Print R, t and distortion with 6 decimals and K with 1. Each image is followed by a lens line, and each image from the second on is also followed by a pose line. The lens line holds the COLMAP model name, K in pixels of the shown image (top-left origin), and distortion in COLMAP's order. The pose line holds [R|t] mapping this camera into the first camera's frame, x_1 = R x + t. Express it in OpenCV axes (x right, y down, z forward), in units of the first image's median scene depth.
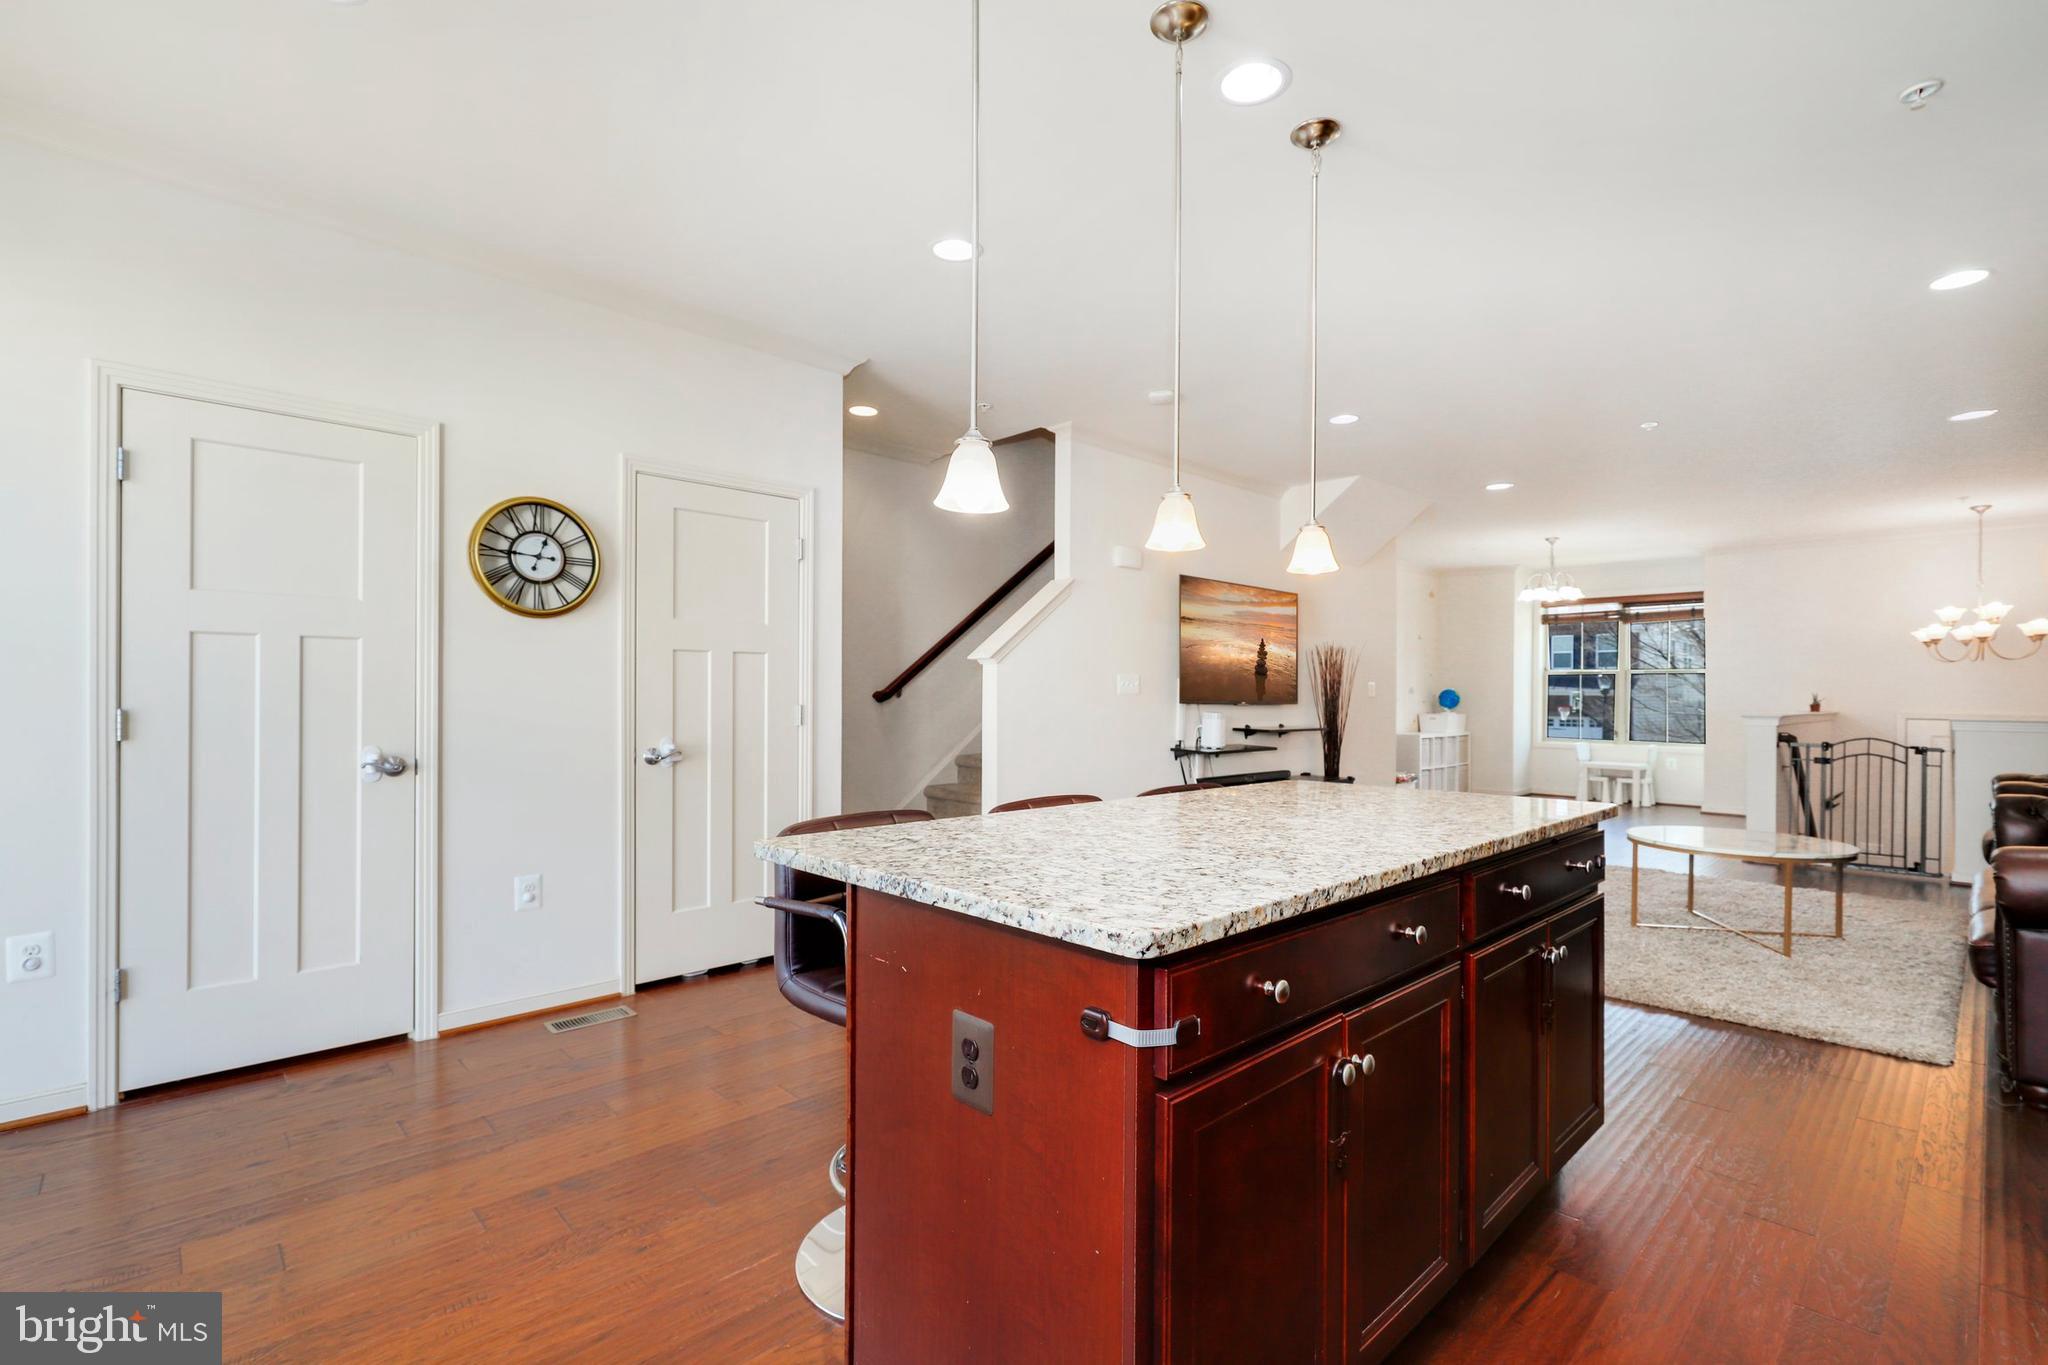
lens RADIAL K [[943.3, 0, 1023.5], [0, 943.3, 692.0], [0, 0, 1]] dist [0.001115, 0.000096]
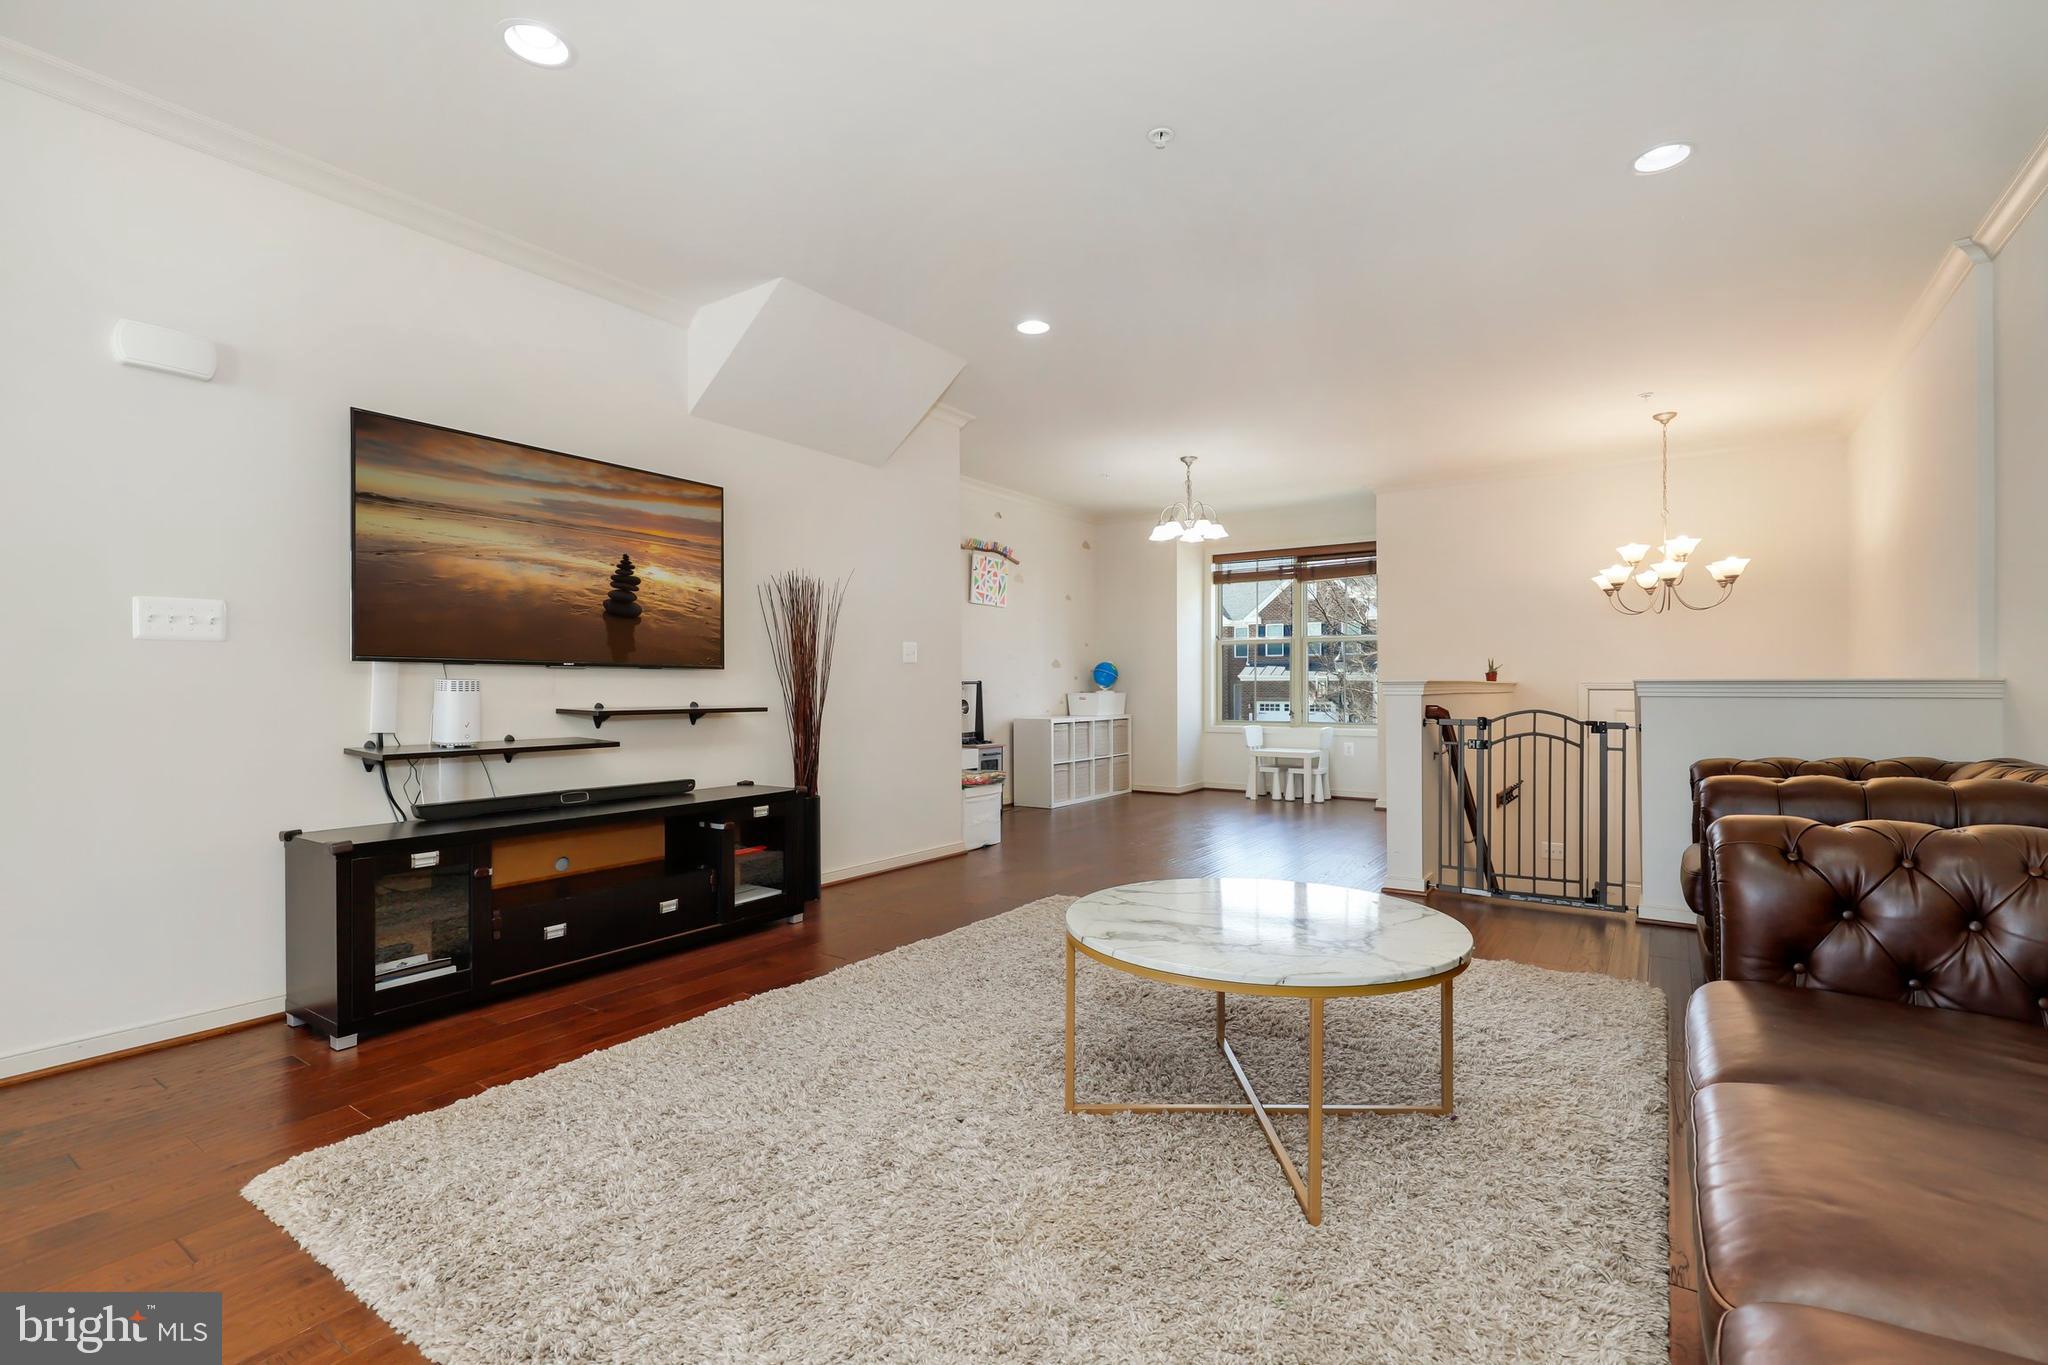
lens RADIAL K [[943.3, 0, 1023.6], [0, 943.3, 684.2], [0, 0, 1]] dist [0.001115, 0.000096]
pose [[0.979396, -0.008955, 0.201750, 0.372869], [0.008934, 0.999960, 0.001018, 0.024377], [-0.201751, 0.000806, 0.979436, 0.382321]]
